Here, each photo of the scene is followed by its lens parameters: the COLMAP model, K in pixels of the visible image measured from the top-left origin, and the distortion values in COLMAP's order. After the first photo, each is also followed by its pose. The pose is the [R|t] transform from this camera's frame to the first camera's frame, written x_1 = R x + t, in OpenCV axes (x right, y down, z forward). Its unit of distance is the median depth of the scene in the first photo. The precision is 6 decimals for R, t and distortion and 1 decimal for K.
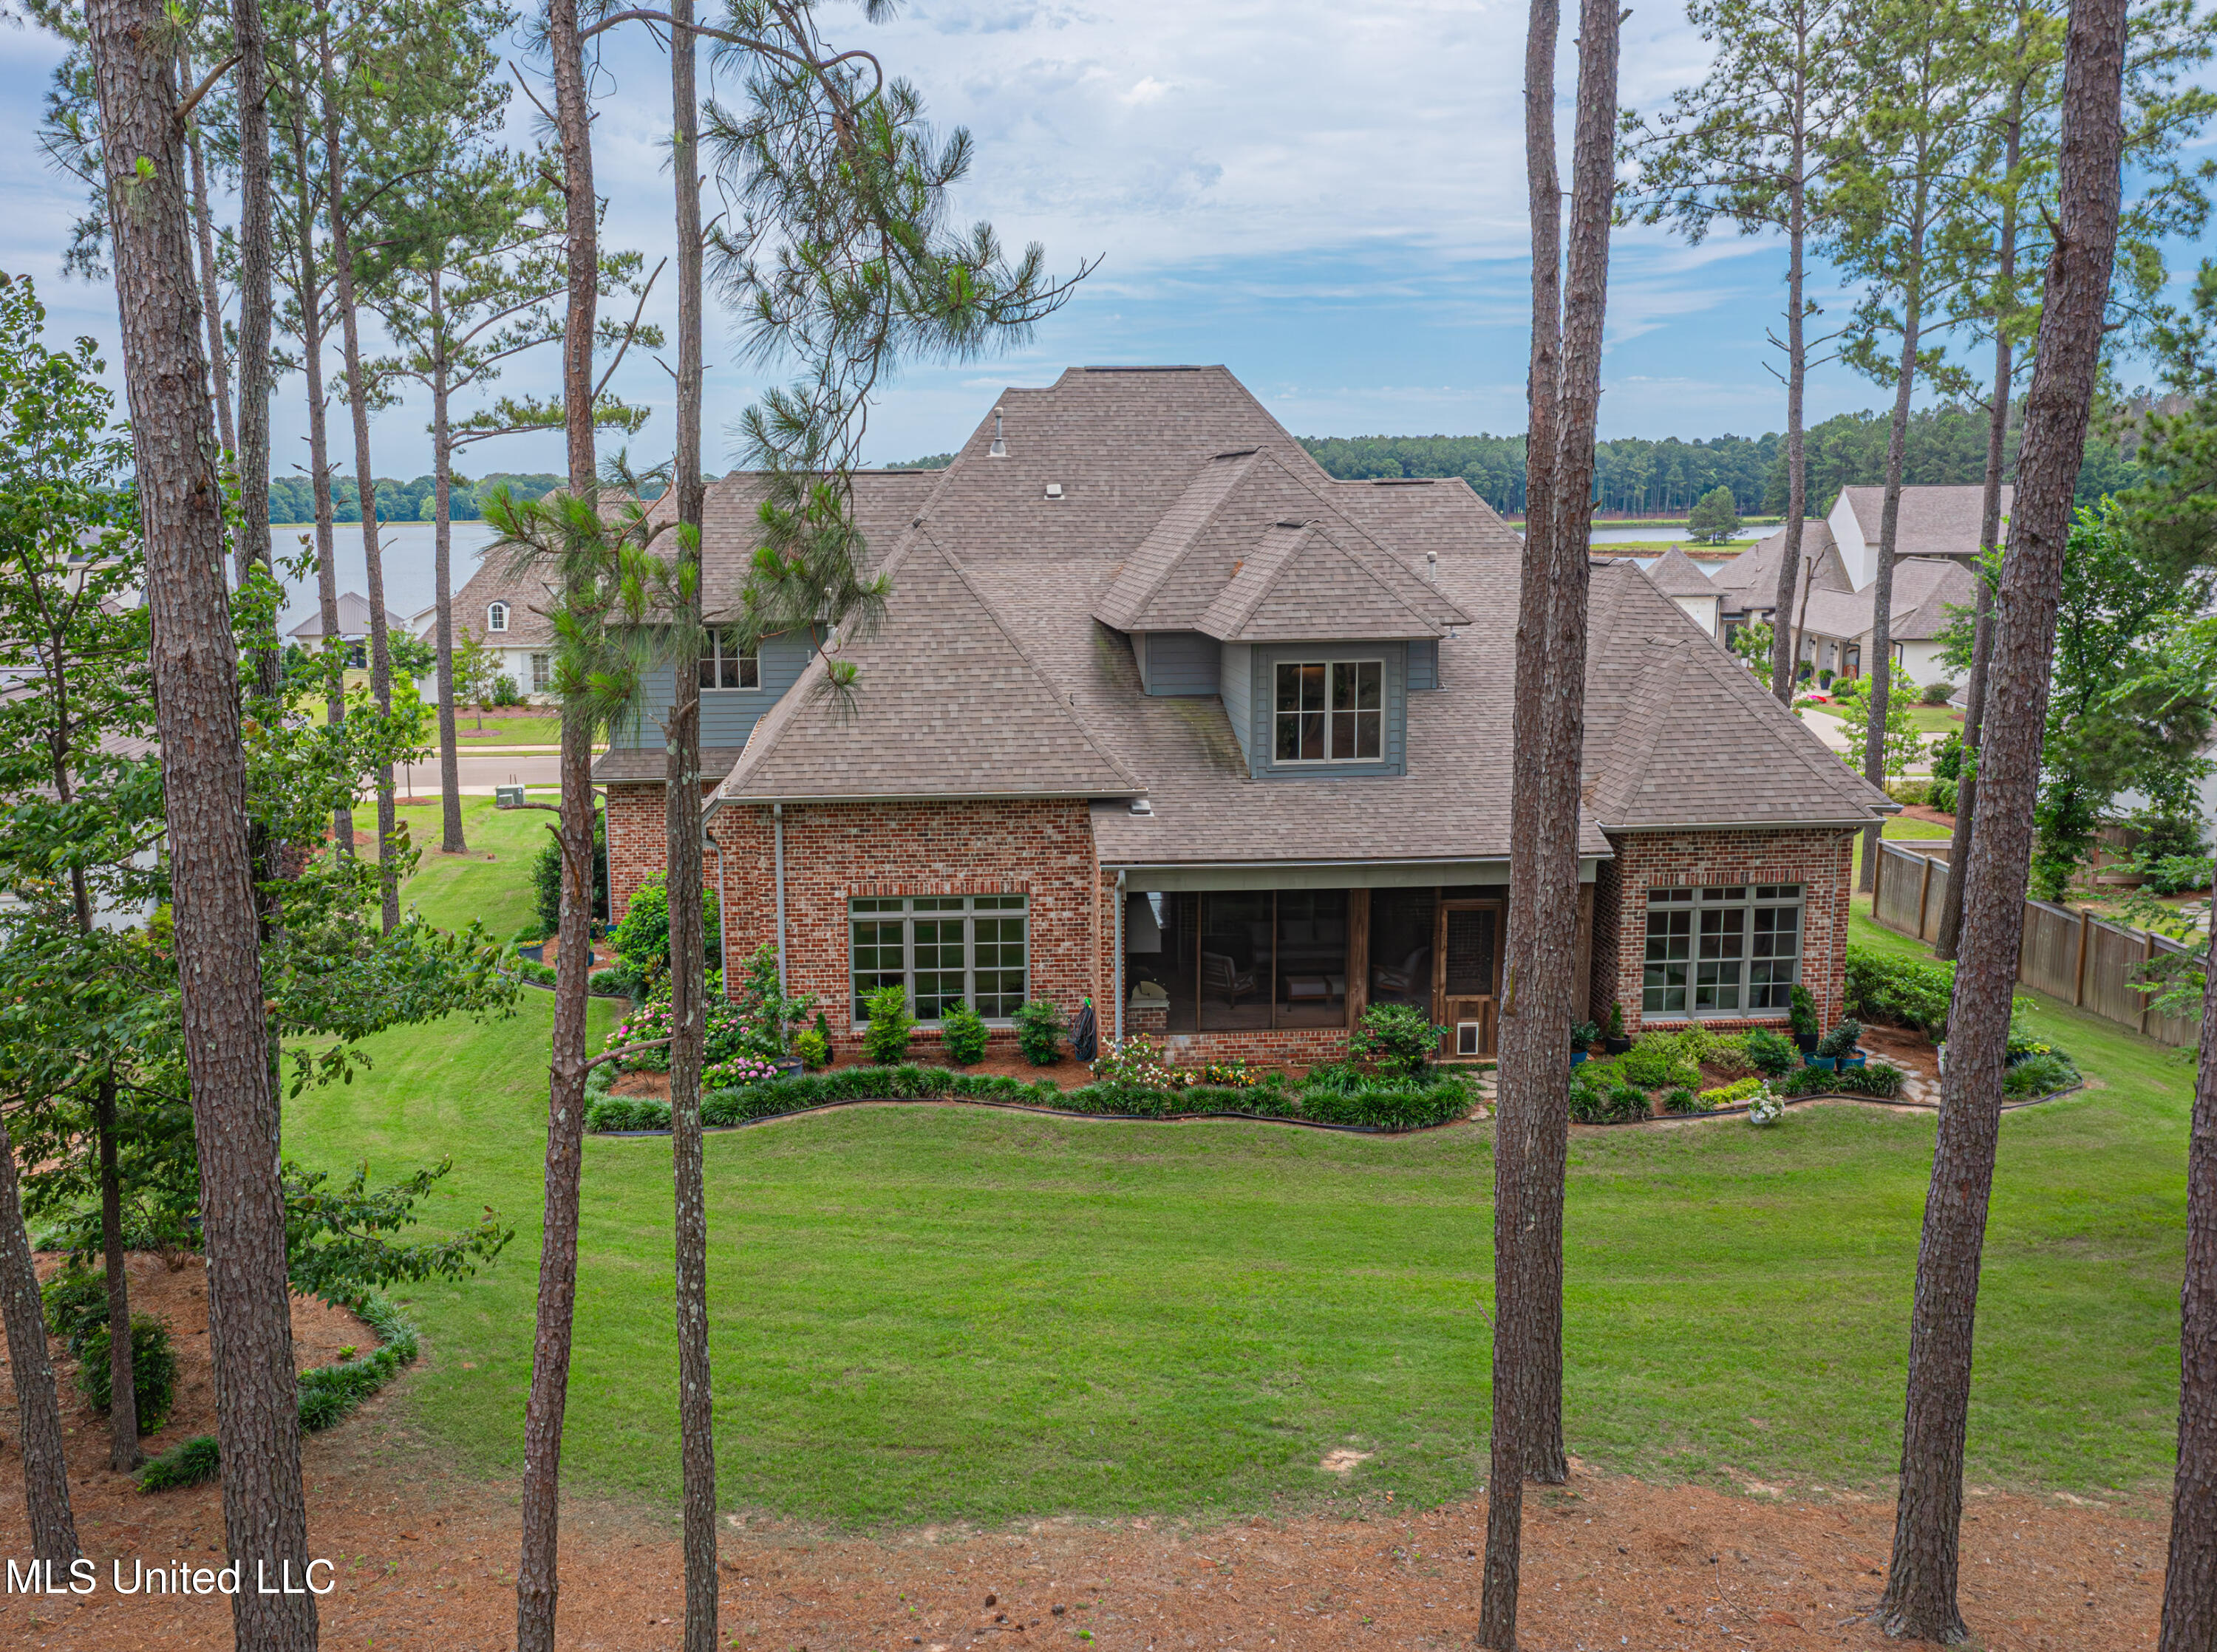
lens RADIAL K [[1813.5, 0, 1107.2], [0, 1813.5, 827.6], [0, 0, 1]] dist [-0.001461, -0.000587]
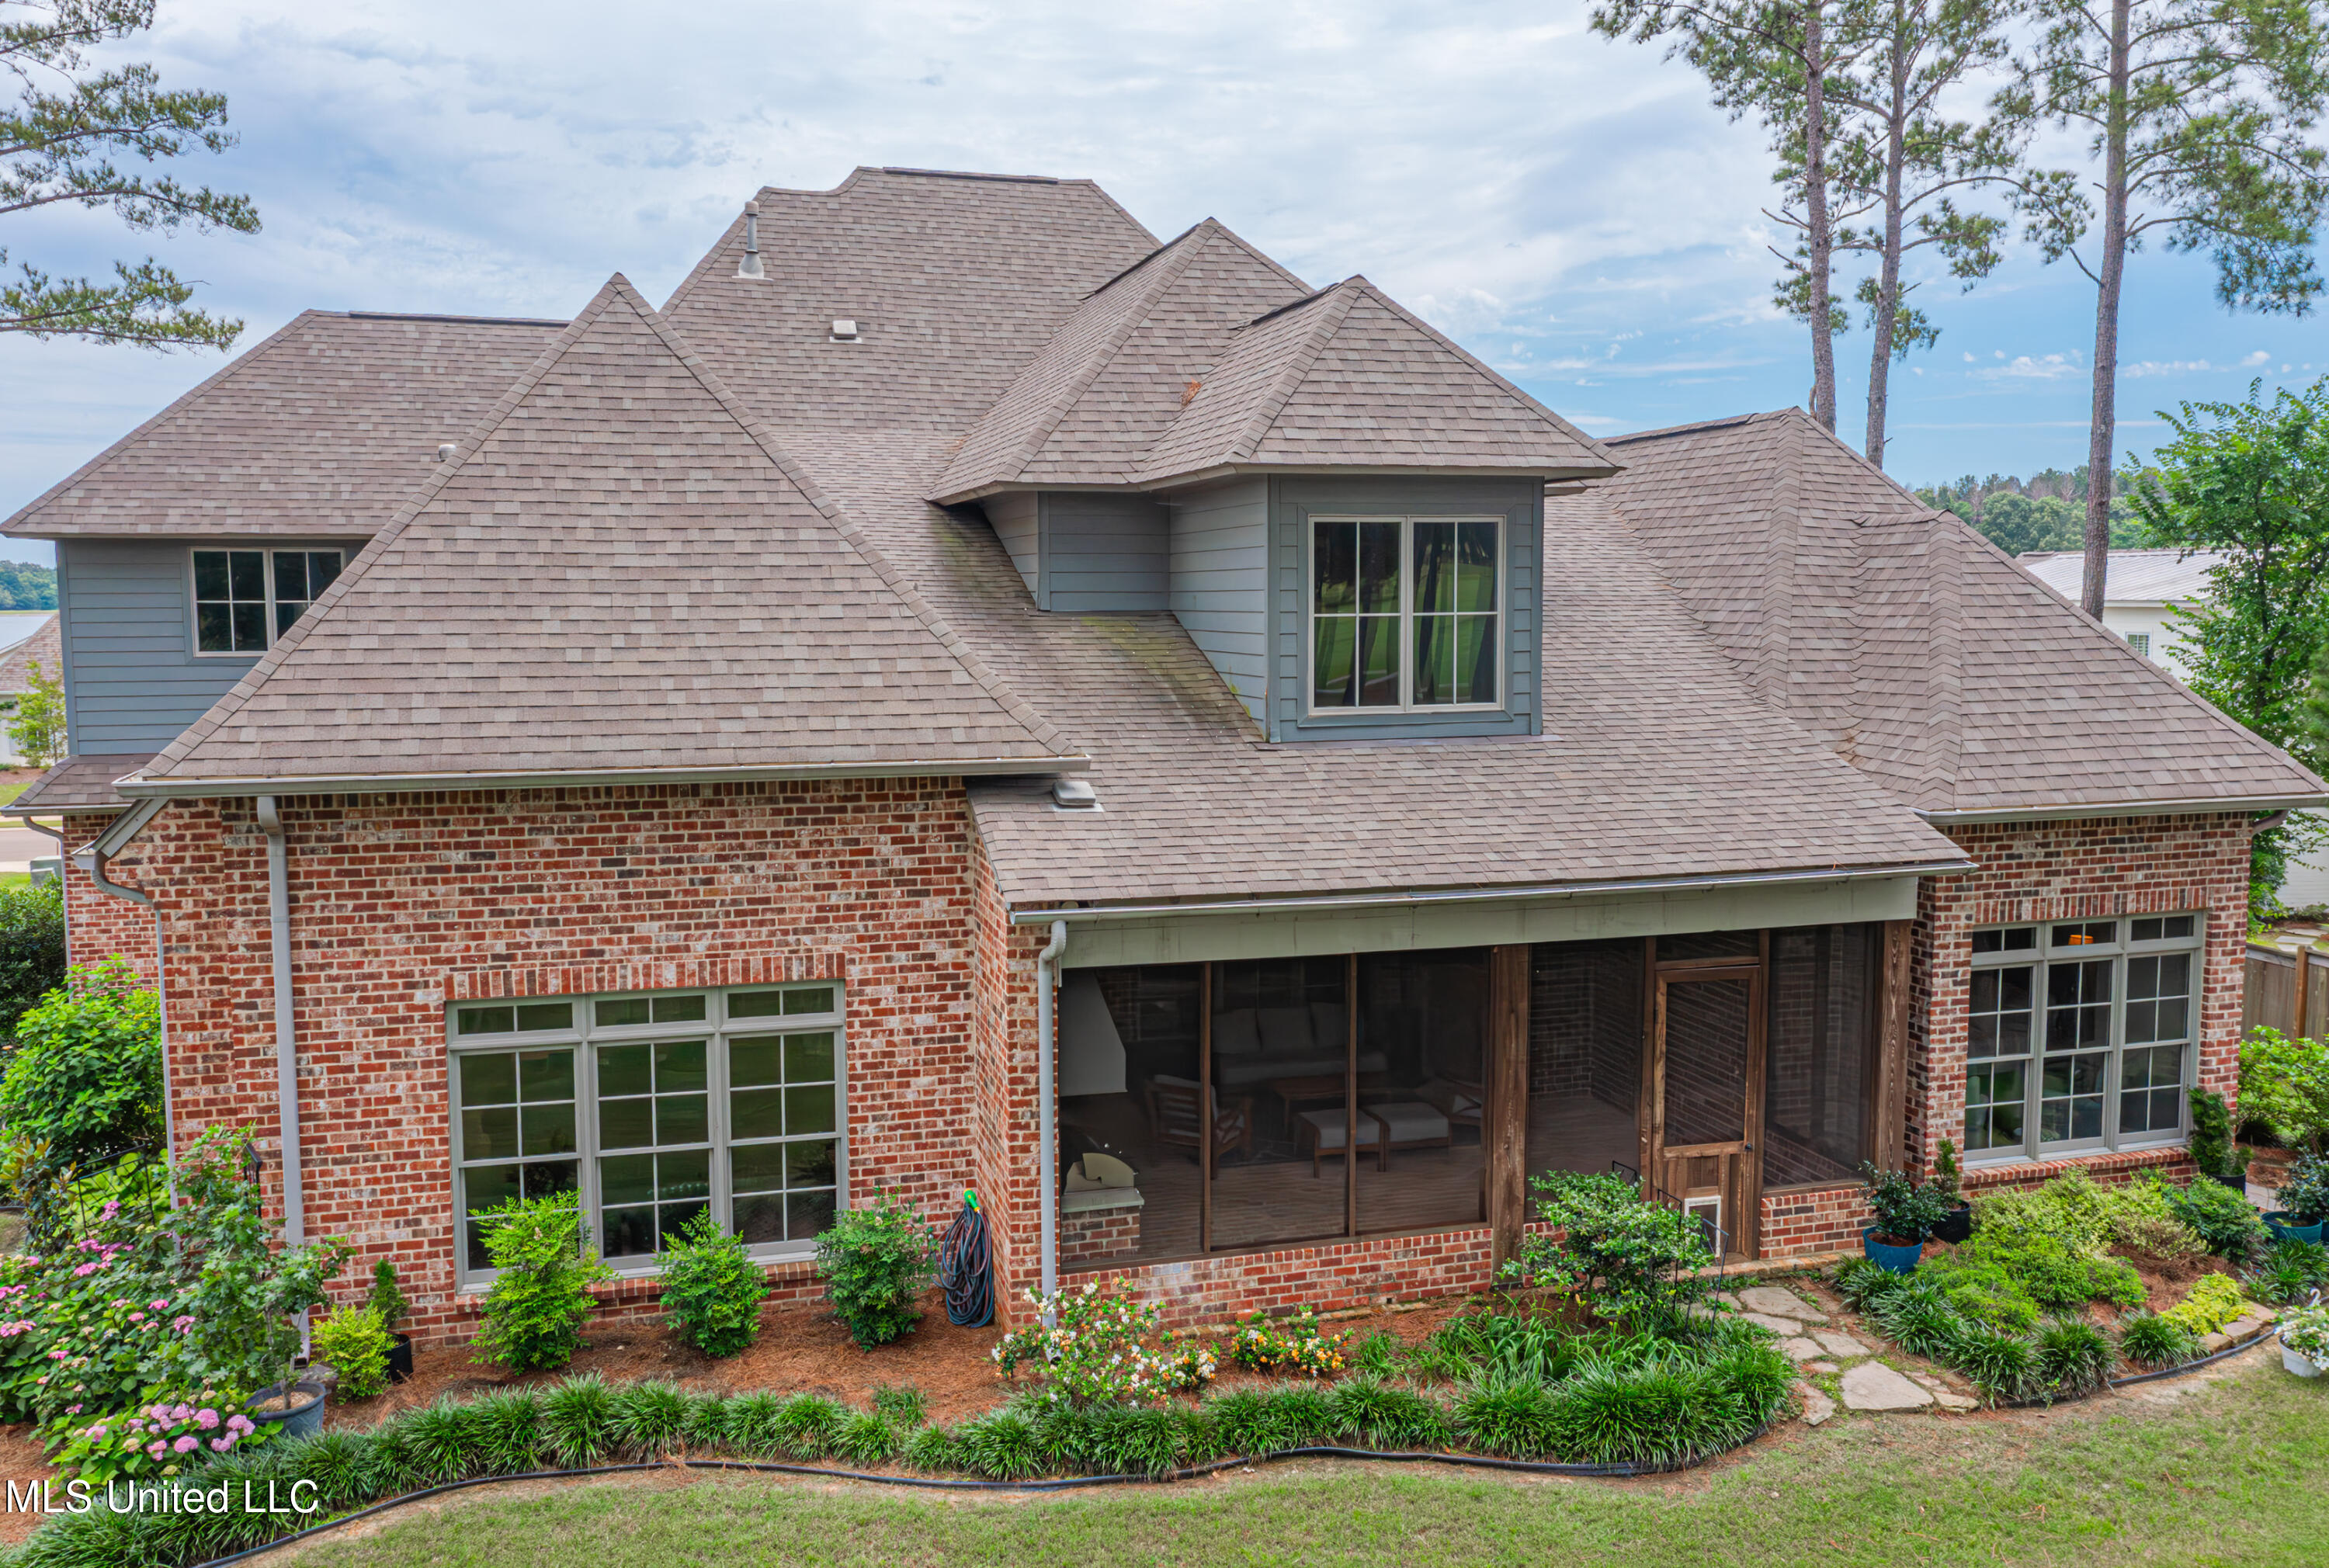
lens RADIAL K [[1827.2, 0, 1166.1], [0, 1827.2, 769.1], [0, 0, 1]] dist [0.001319, 0.005870]
pose [[0.985237, -0.018412, 0.170201, -0.040904], [0.030990, 0.996956, -0.071537, 0.018071], [-0.168366, 0.075755, 0.982809, 0.507557]]
